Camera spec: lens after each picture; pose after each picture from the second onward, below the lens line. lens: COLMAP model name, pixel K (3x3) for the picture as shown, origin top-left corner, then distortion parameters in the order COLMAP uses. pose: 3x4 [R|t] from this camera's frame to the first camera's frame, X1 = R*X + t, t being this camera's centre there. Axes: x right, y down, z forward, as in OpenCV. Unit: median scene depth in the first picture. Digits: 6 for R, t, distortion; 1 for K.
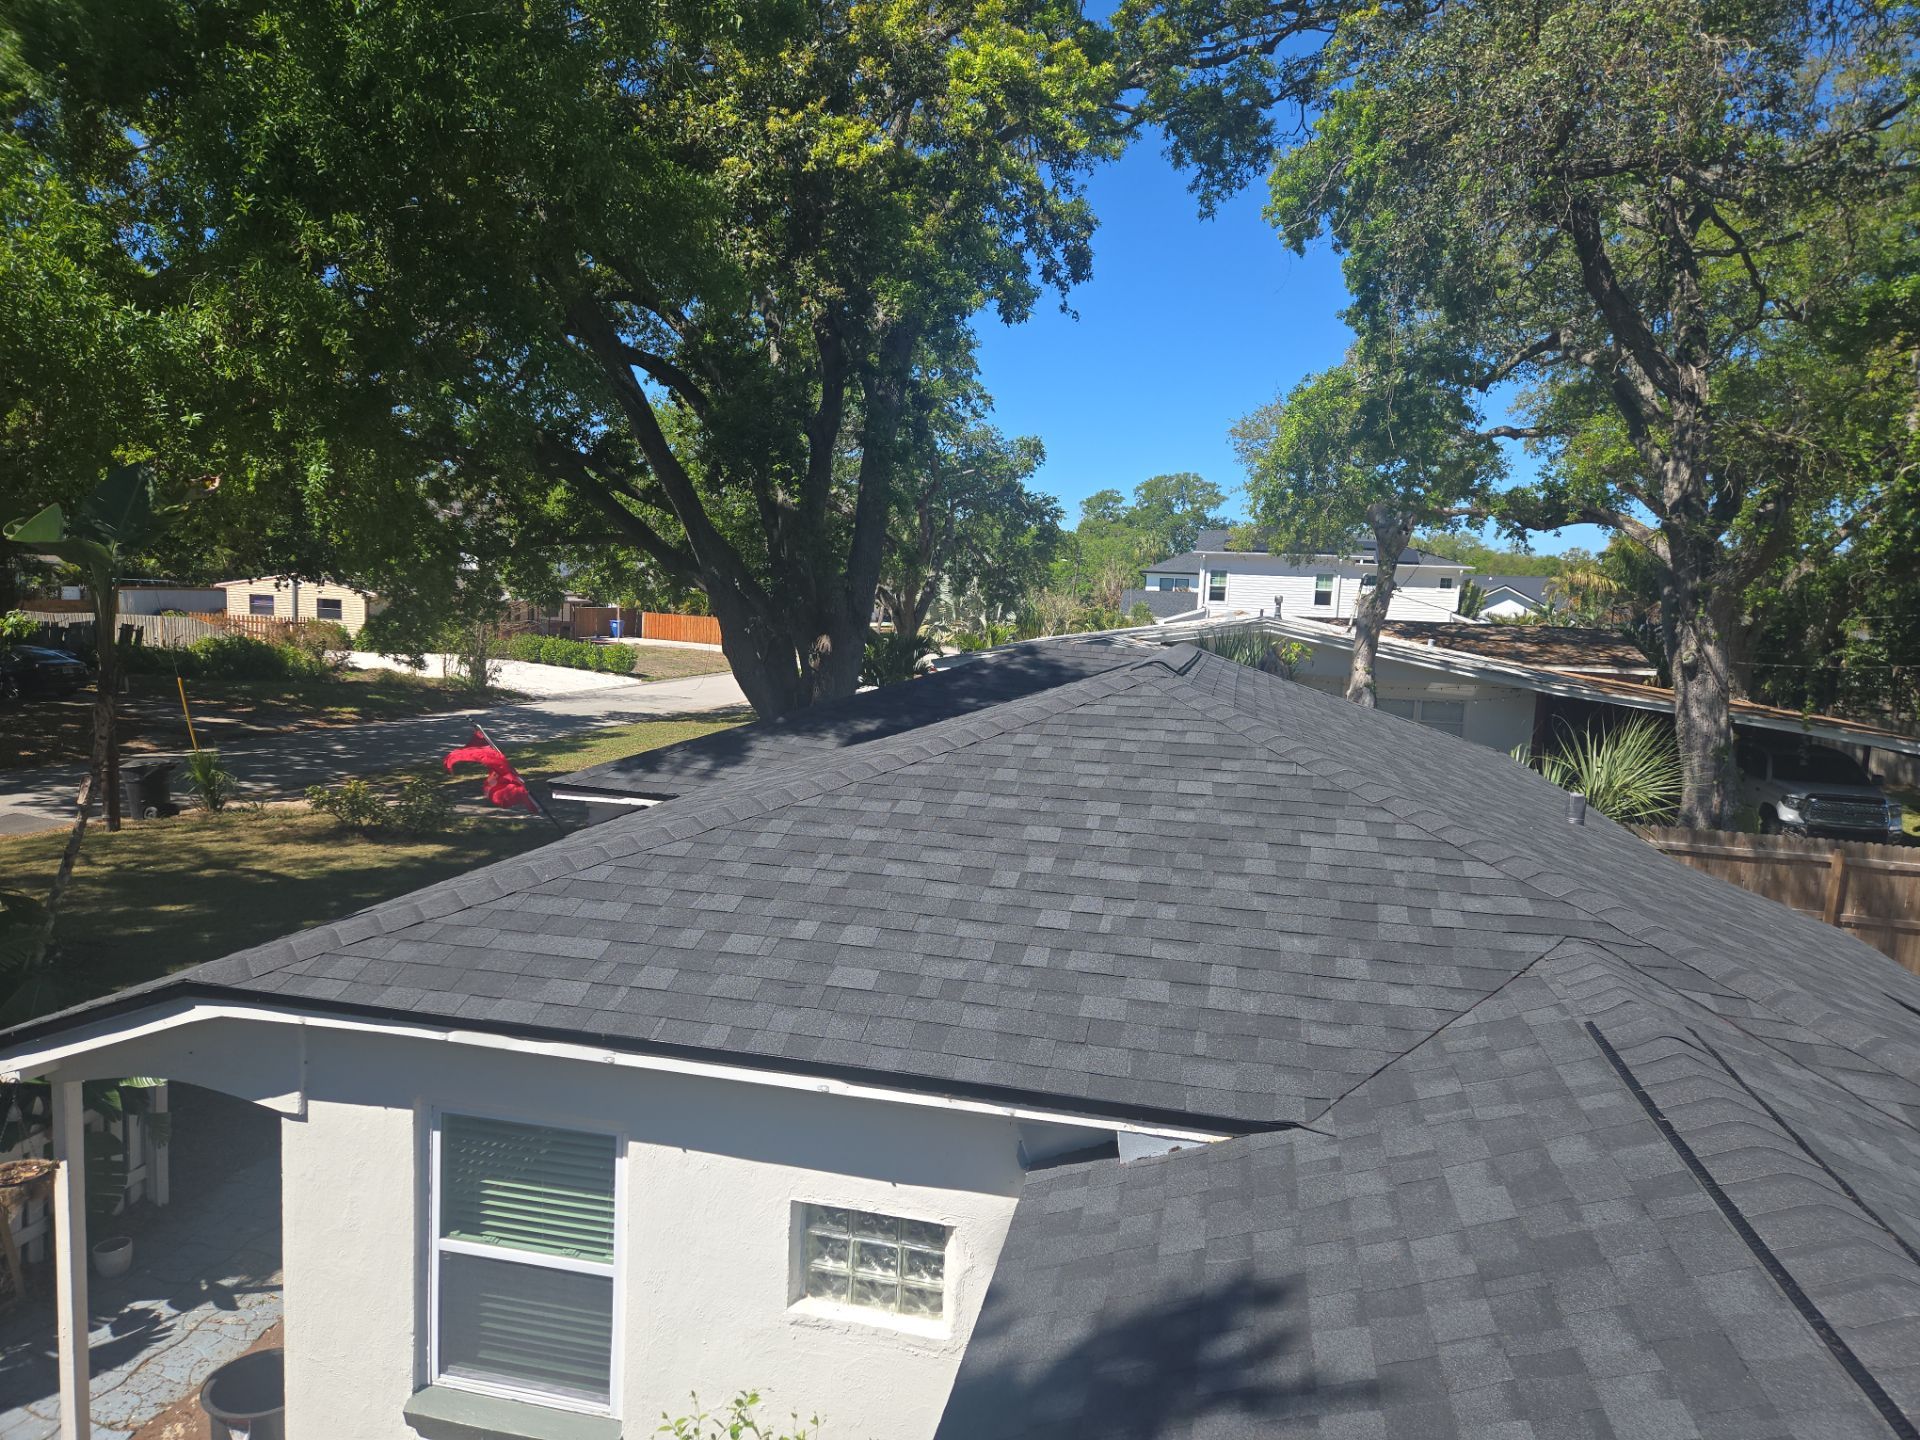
lens RADIAL K [[1269.8, 0, 957.5], [0, 1269.8, 741.1], [0, 0, 1]] dist [0.078930, -0.068893]
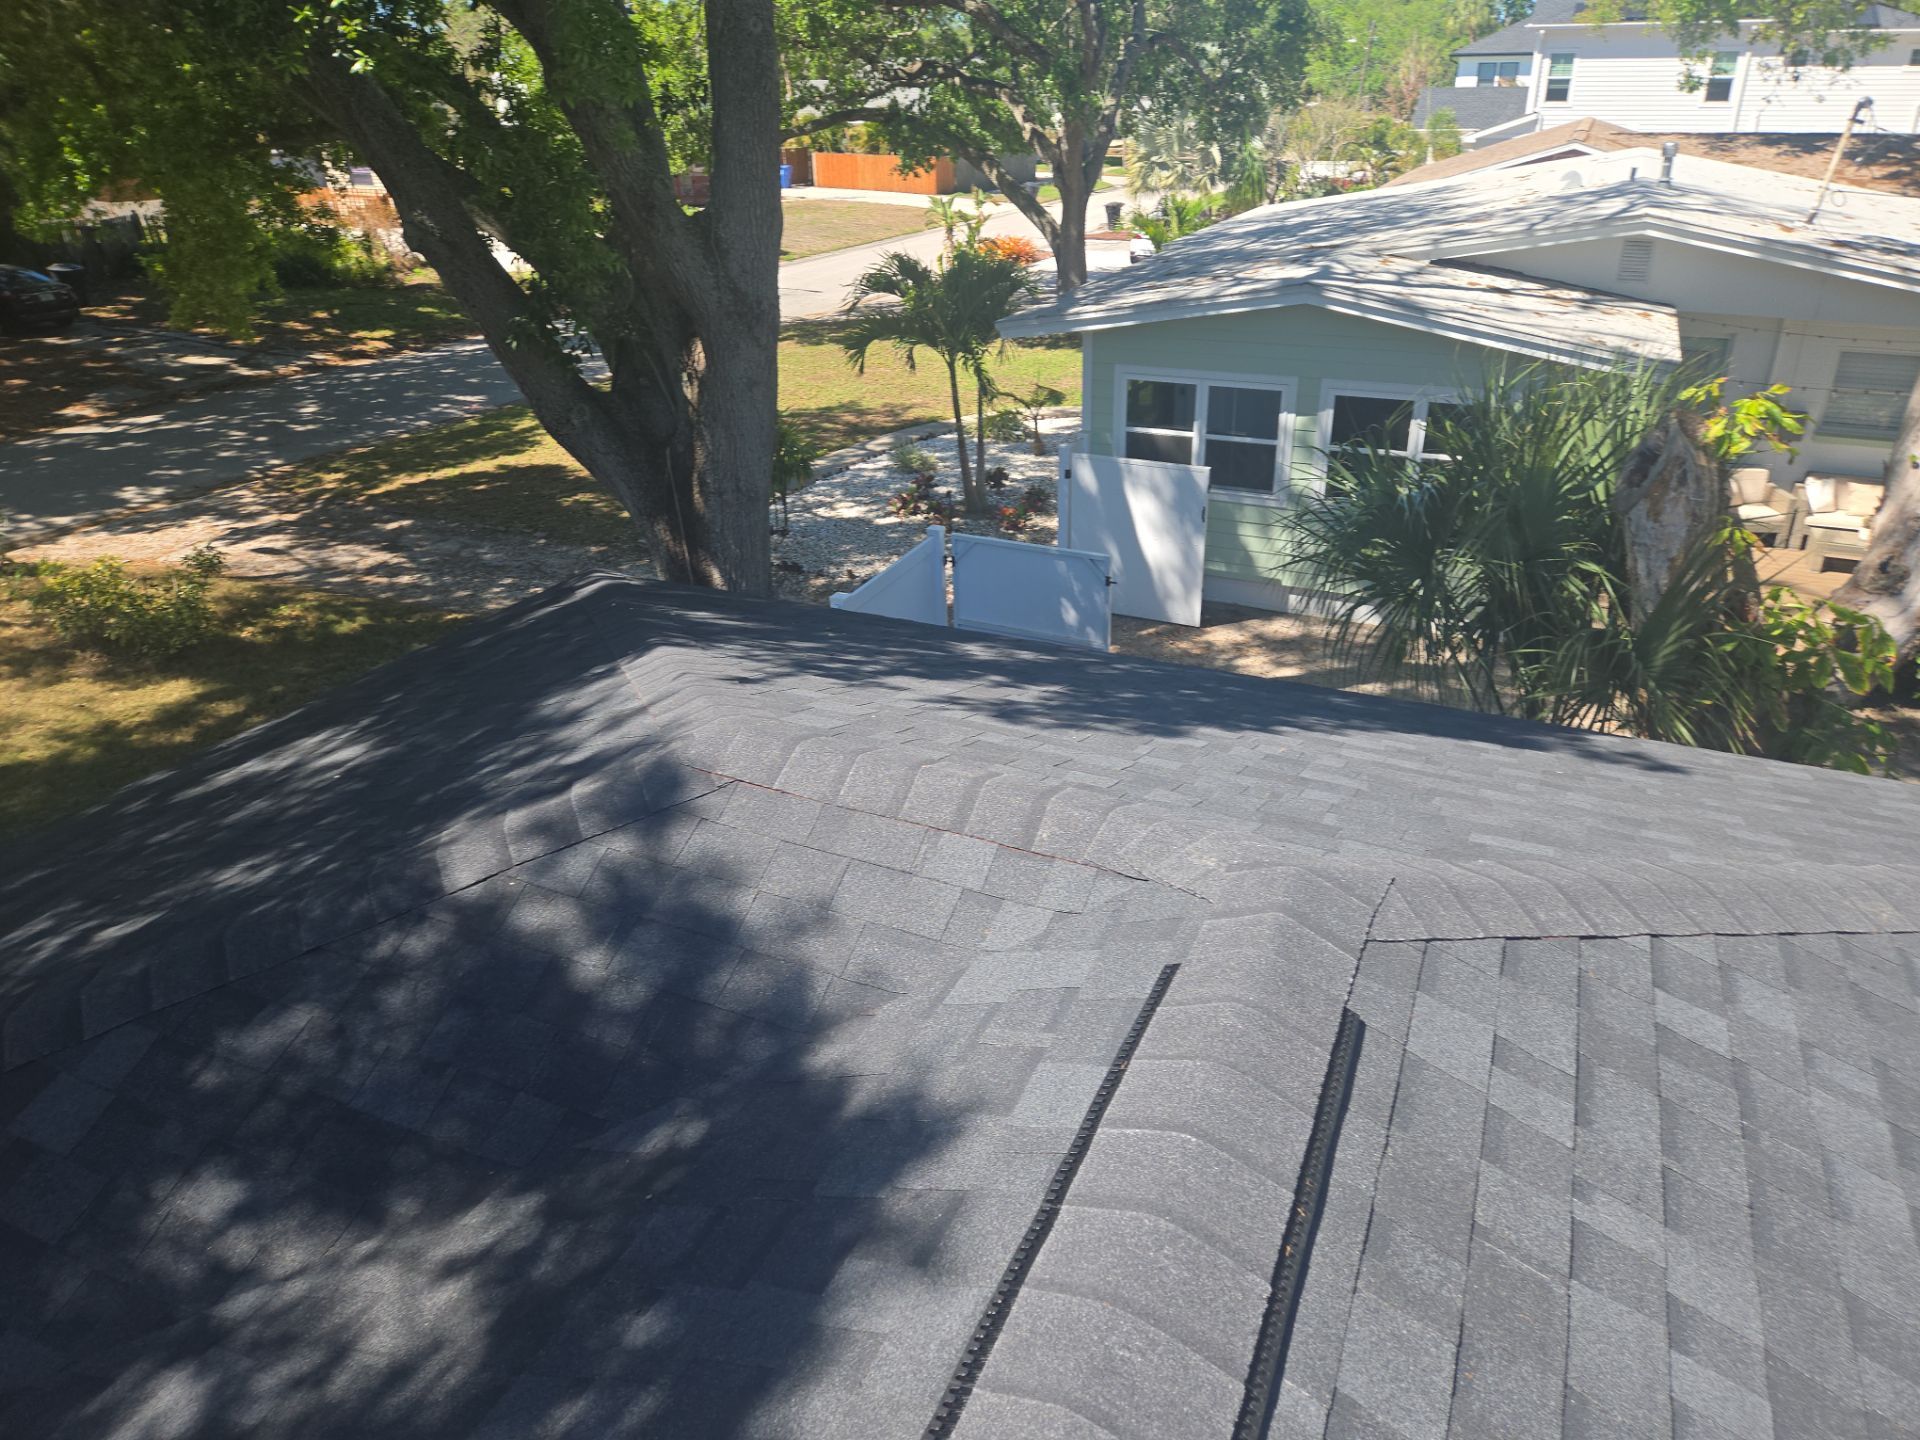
lens RADIAL K [[1273.7, 0, 956.9], [0, 1273.7, 755.8], [0, 0, 1]] dist [0.097653, -0.074218]
pose [[0.981319, 0.038023, -0.188592, 0.348070], [0.029942, 0.938146, 0.344943, -0.359026], [0.190043, -0.344146, 0.919482, 1.734602]]
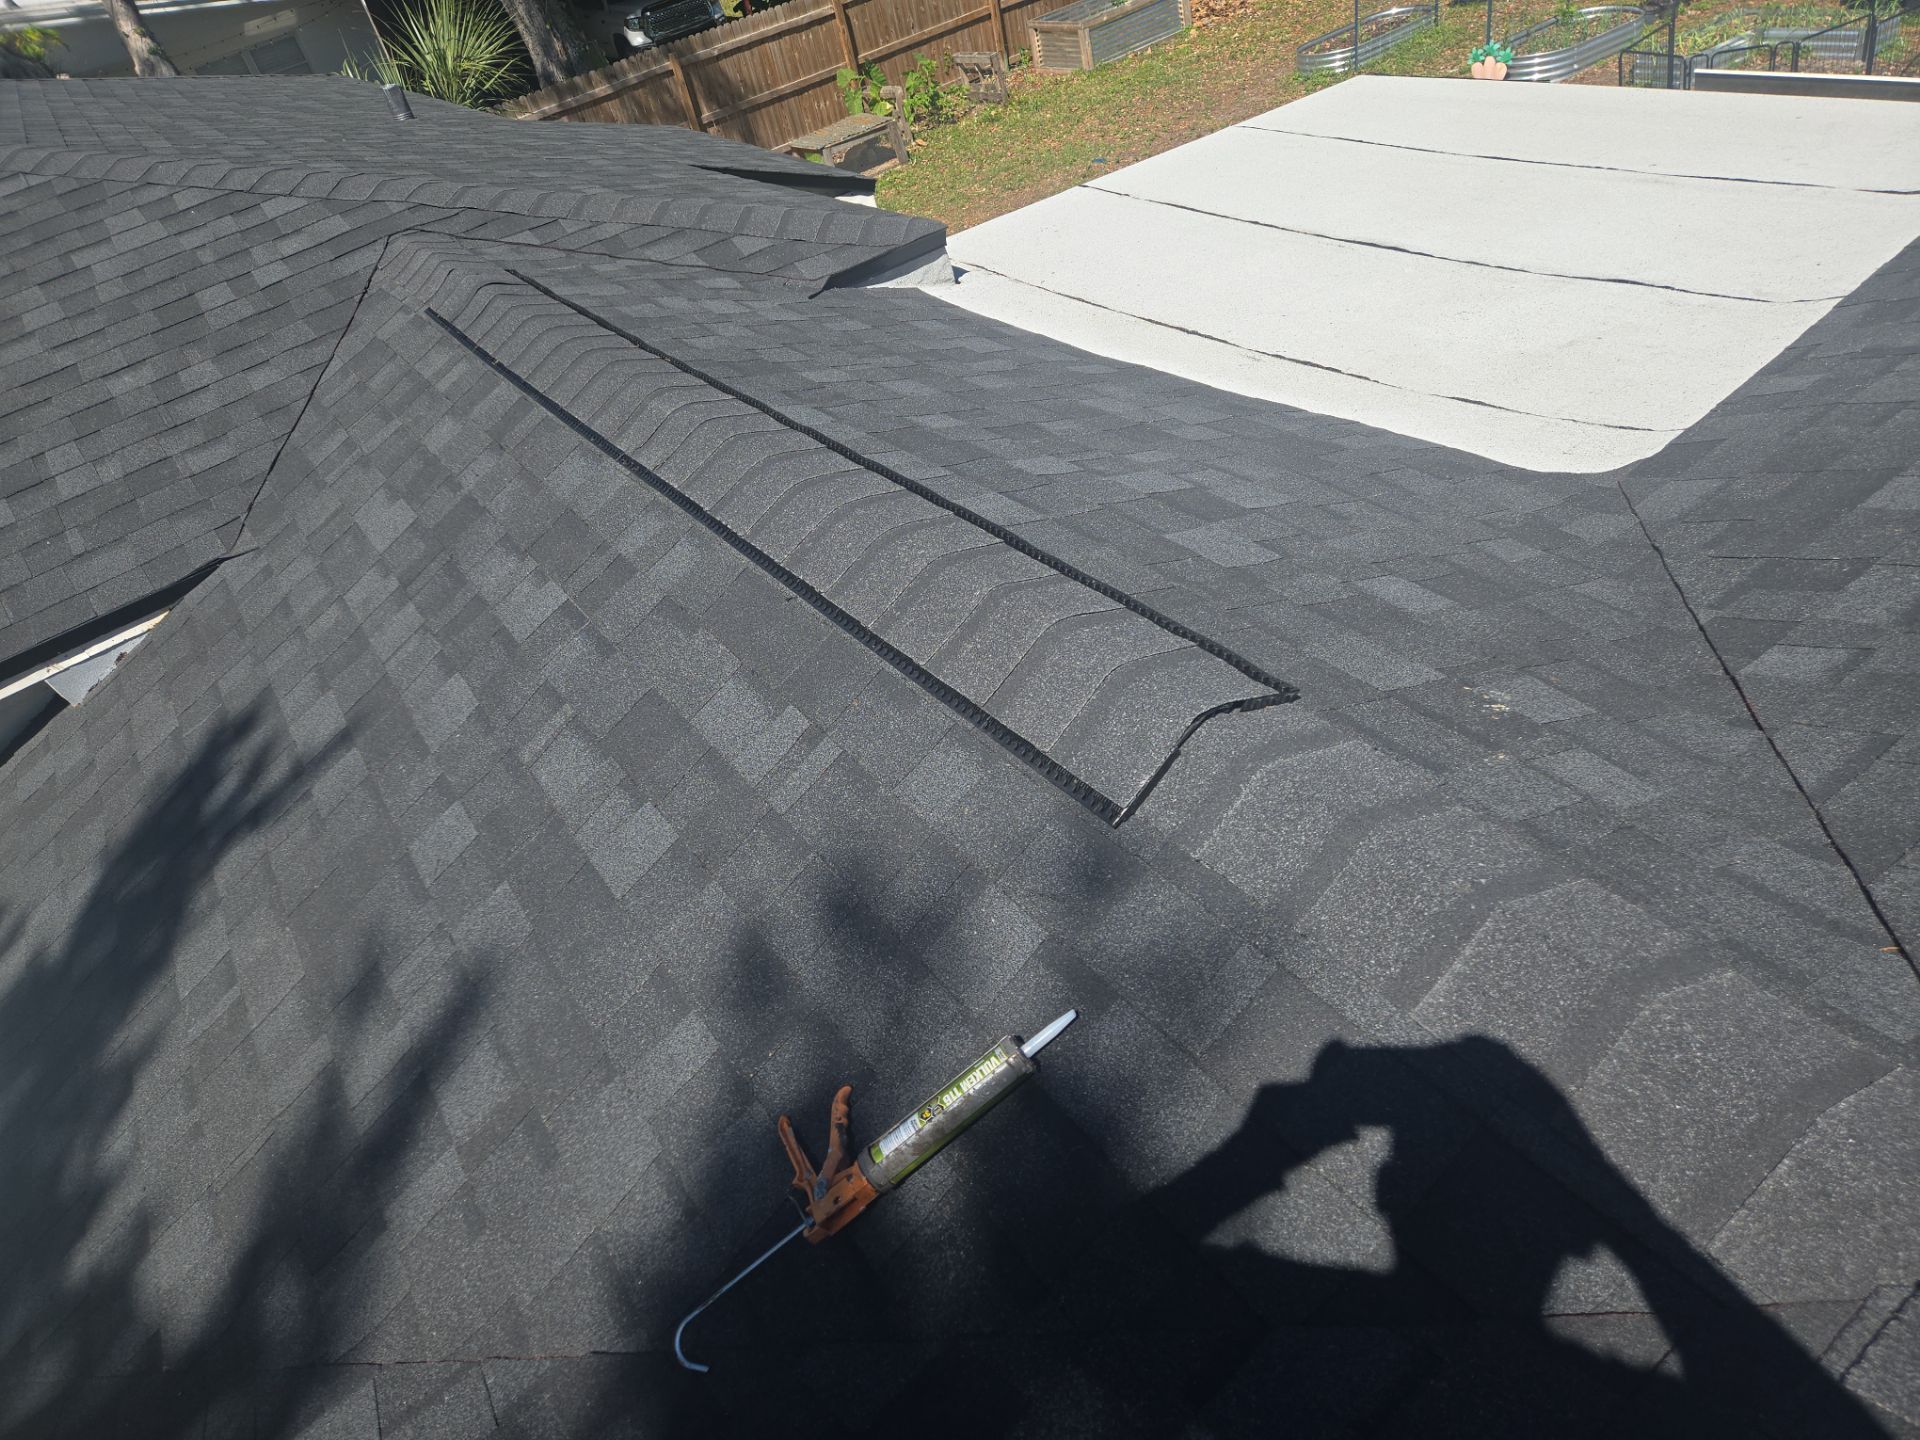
lens RADIAL K [[1272.3, 0, 948.1], [0, 1272.3, 717.5], [0, 0, 1]] dist [0.108109, -0.104262]
pose [[0.661850, -0.601740, 0.447062, 0.094604], [0.346542, 0.774420, 0.529323, 0.056054], [-0.664728, -0.195406, 0.721078, -0.029979]]
